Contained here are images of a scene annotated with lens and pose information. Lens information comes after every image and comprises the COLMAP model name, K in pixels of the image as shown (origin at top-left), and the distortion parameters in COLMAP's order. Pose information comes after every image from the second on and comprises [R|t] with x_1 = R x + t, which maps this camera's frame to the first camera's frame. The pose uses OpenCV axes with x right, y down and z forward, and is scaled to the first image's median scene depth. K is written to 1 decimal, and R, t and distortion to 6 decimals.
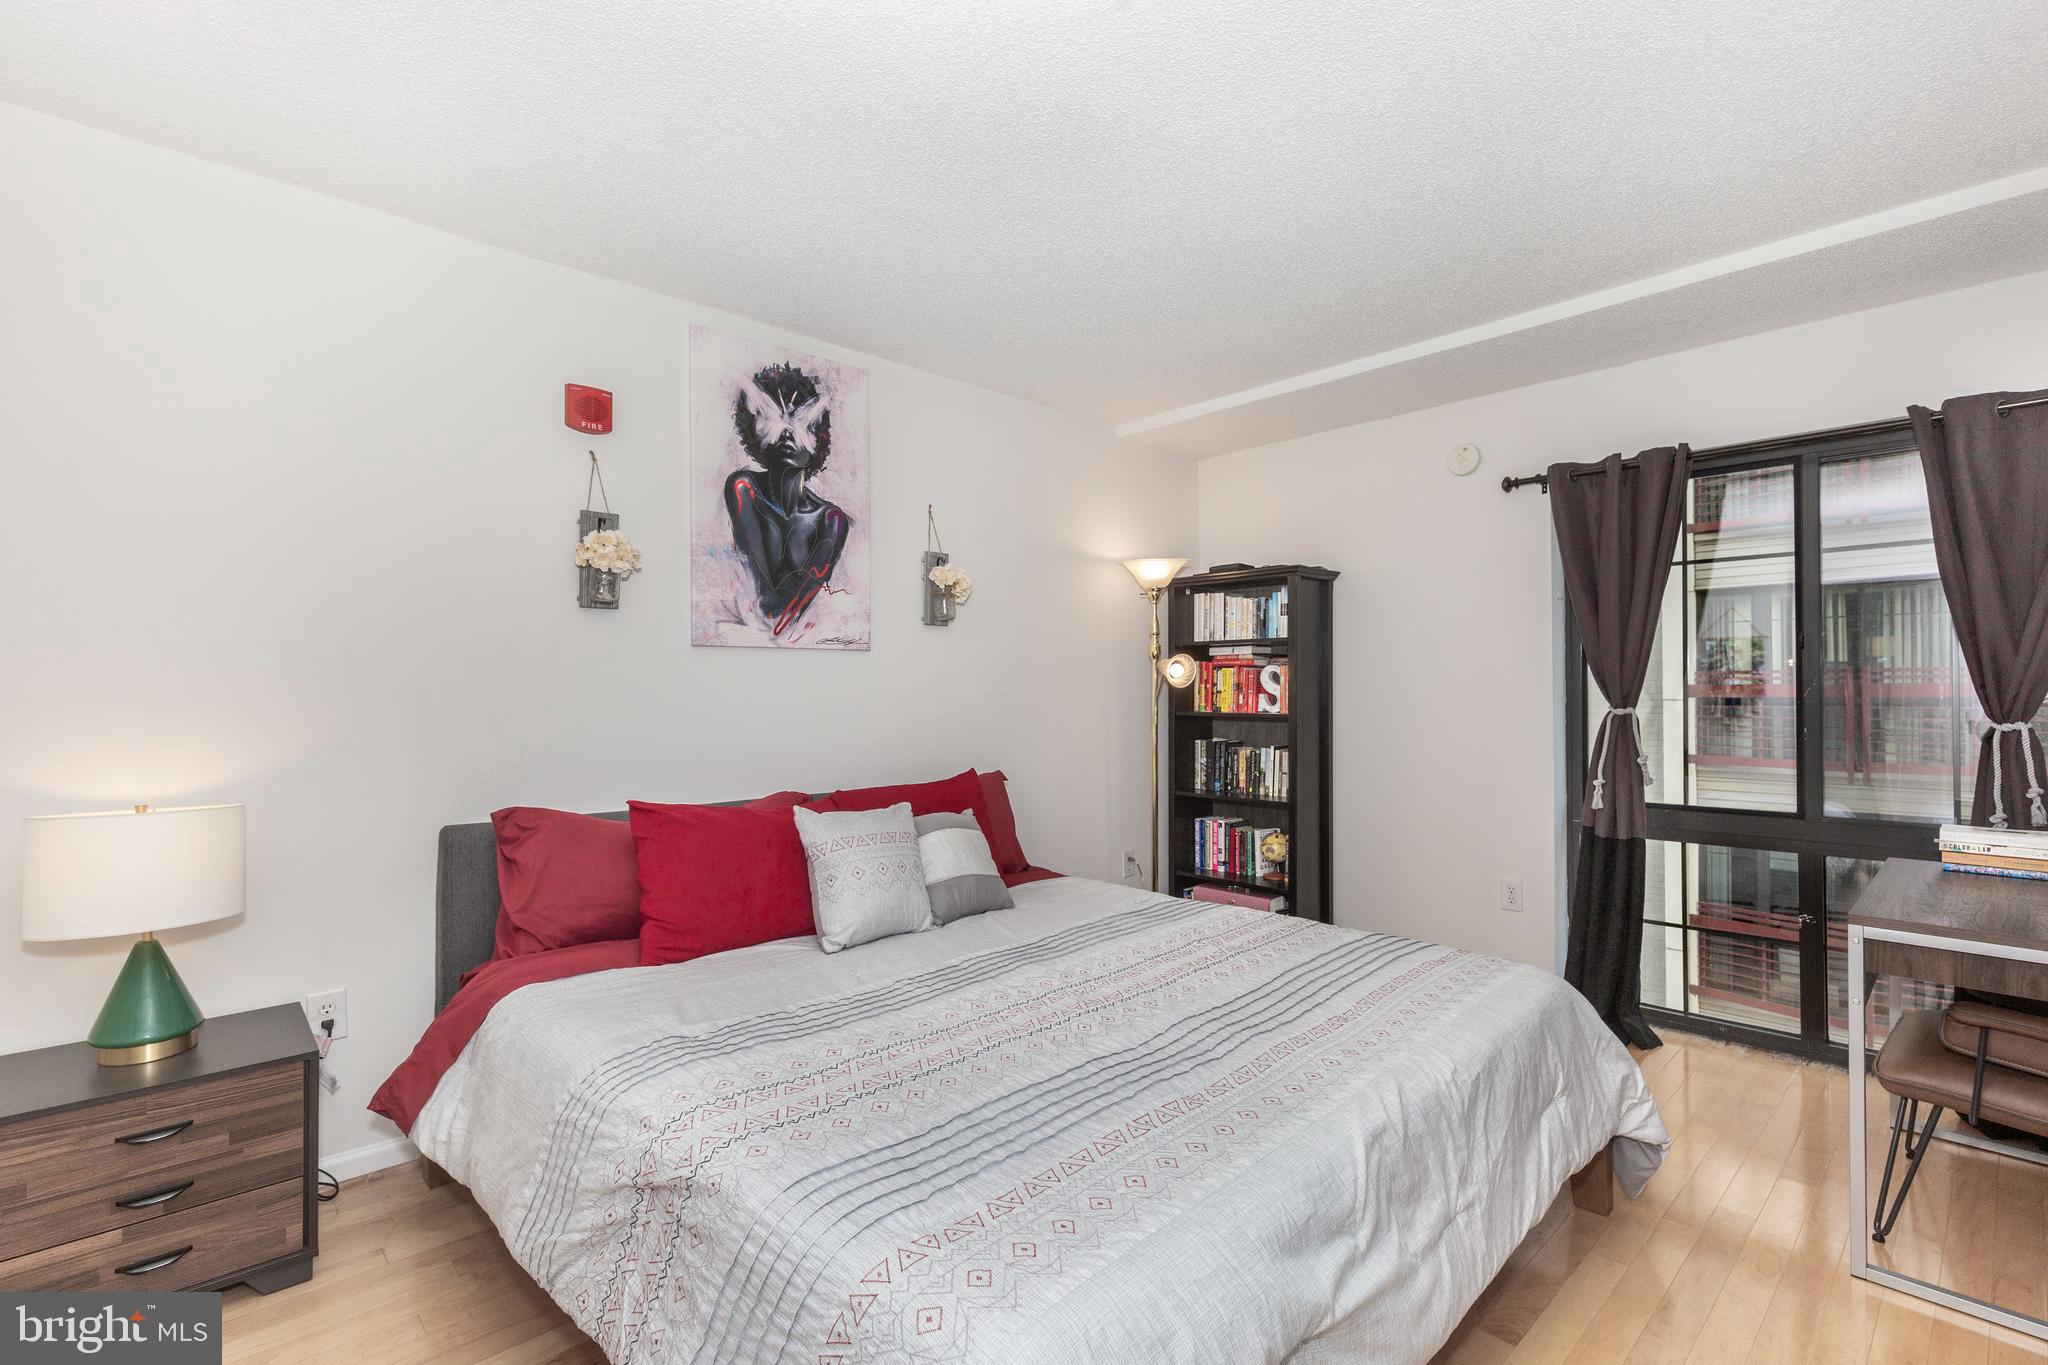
lens RADIAL K [[950.2, 0, 1026.6], [0, 950.2, 687.5], [0, 0, 1]] dist [0.000652, -0.000295]
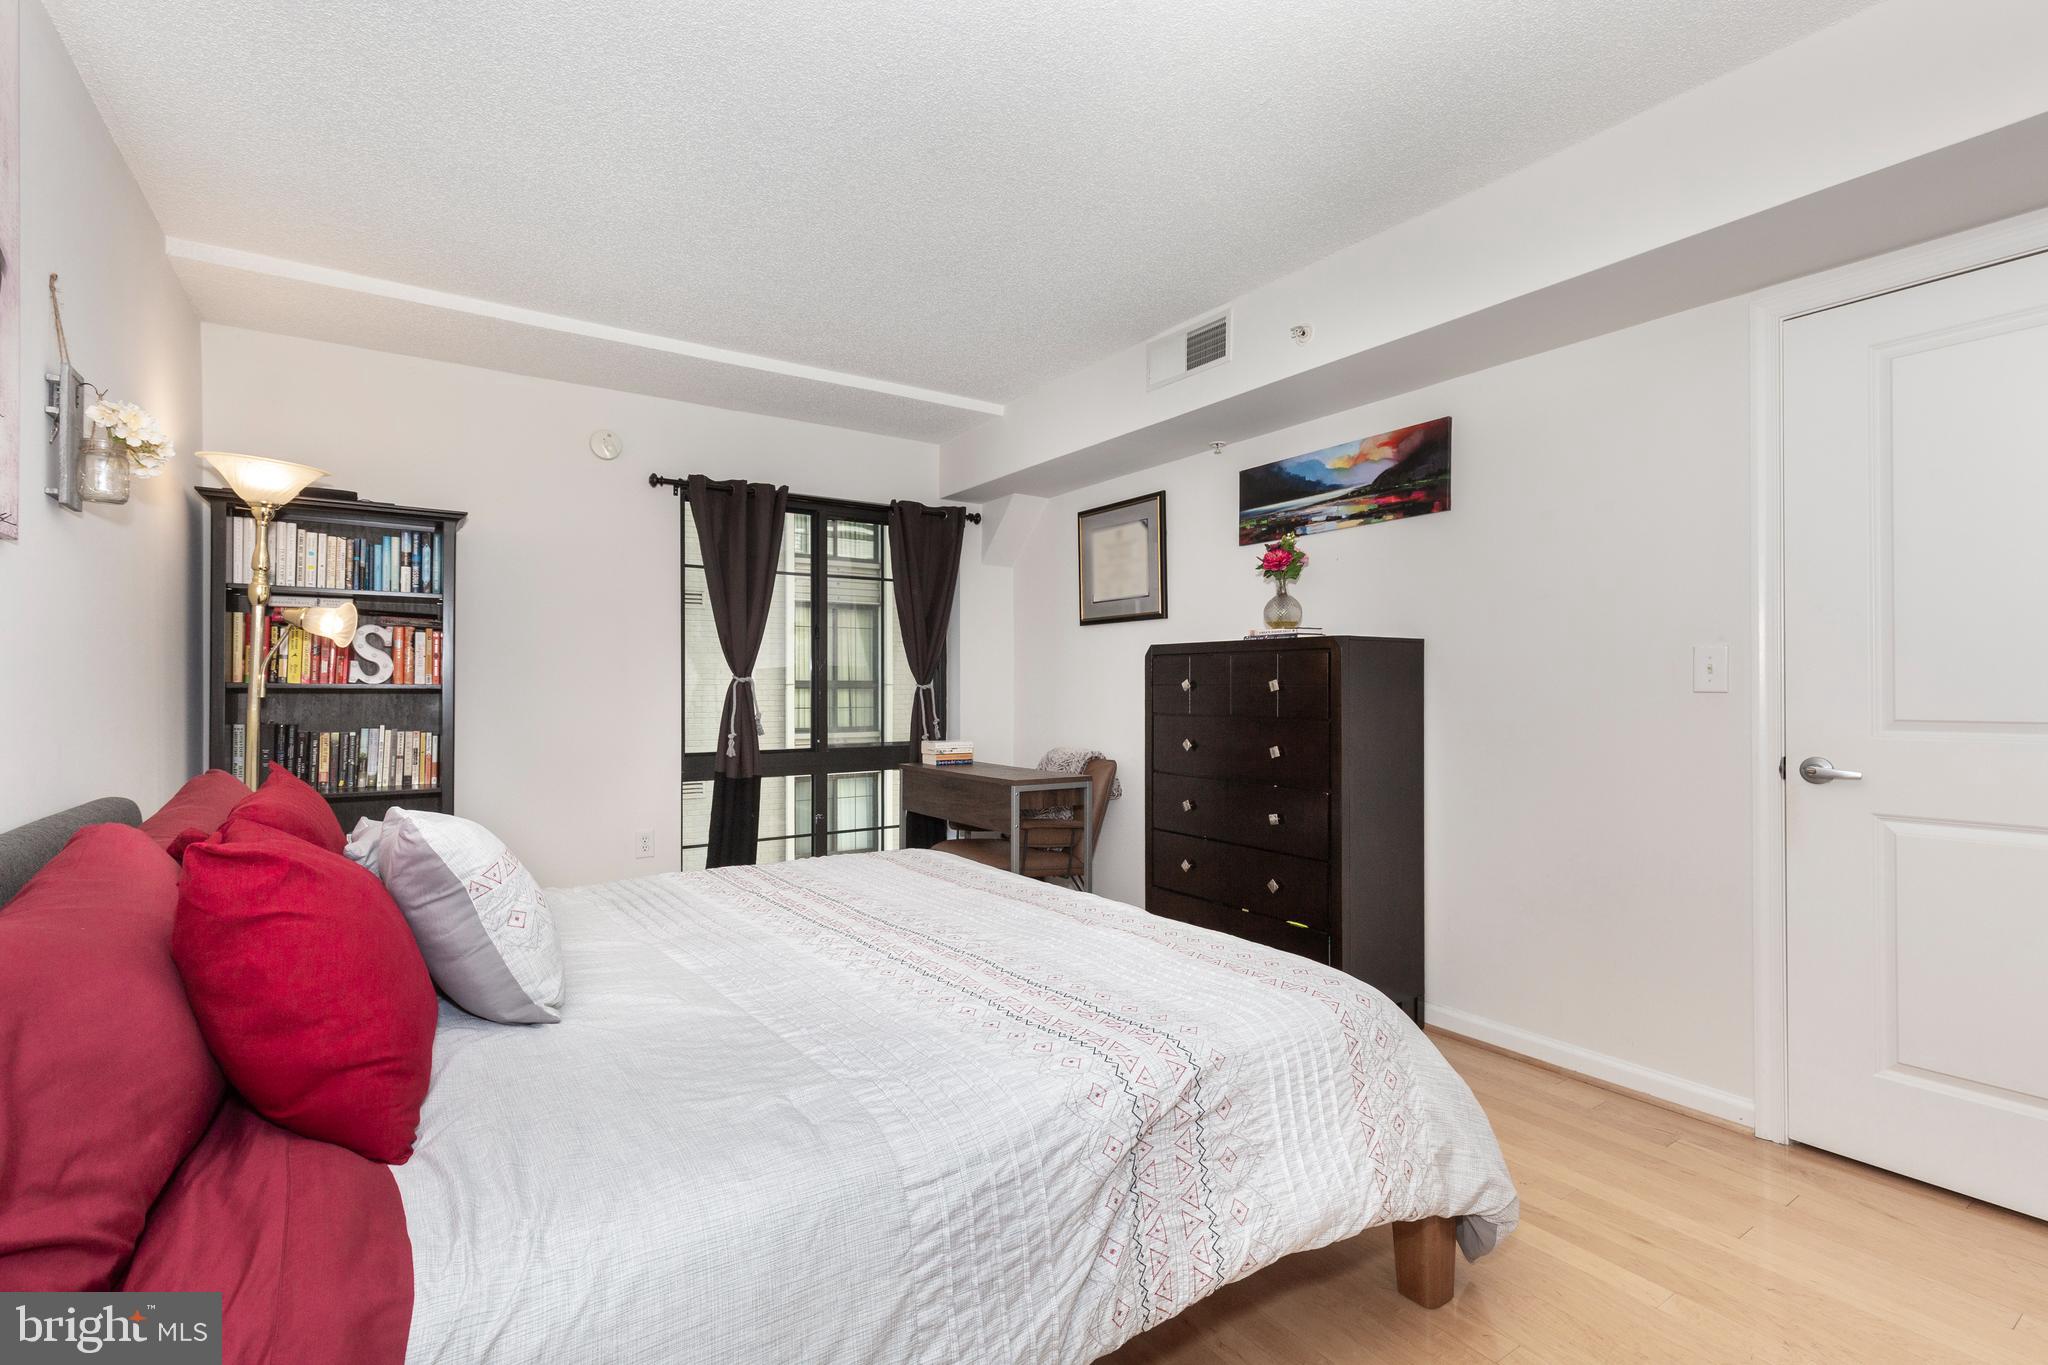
lens RADIAL K [[950.2, 0, 1030.0], [0, 950.2, 682.7], [0, 0, 1]] dist [0.000652, -0.000295]
pose [[0.144174, 0.006735, 0.989529, -0.551458], [-0.005440, 0.999967, -0.006013, 0.032031], [-0.989537, -0.004516, 0.144206, 0.395004]]
